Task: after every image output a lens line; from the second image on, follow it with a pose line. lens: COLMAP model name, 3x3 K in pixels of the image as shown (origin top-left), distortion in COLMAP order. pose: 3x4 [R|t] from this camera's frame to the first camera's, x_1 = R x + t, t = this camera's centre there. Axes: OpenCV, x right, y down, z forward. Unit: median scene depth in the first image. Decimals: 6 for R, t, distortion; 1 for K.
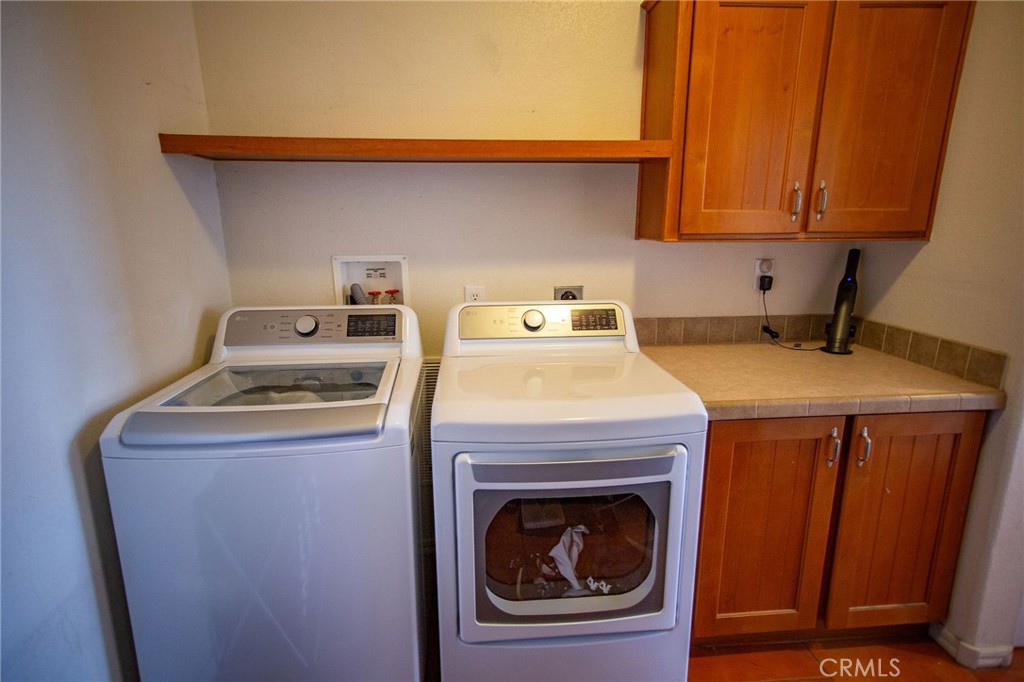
lens RADIAL K [[513.7, 0, 509.7], [0, 513.7, 332.4], [0, 0, 1]] dist [0.007950, 0.012488]
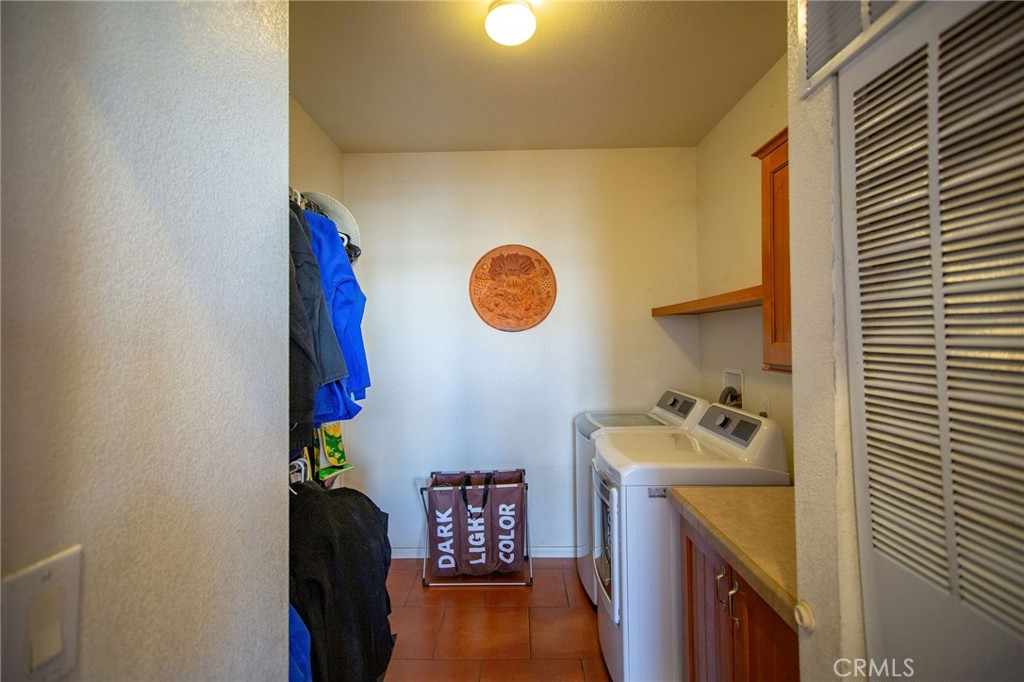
lens RADIAL K [[513.7, 0, 509.7], [0, 513.7, 332.4], [0, 0, 1]] dist [0.007950, 0.012488]
pose [[-0.095306, -0.013171, -0.995361, 1.619777], [-0.205864, 0.978557, 0.006763, -0.164029], [0.973929, 0.205553, -0.095974, 0.613986]]
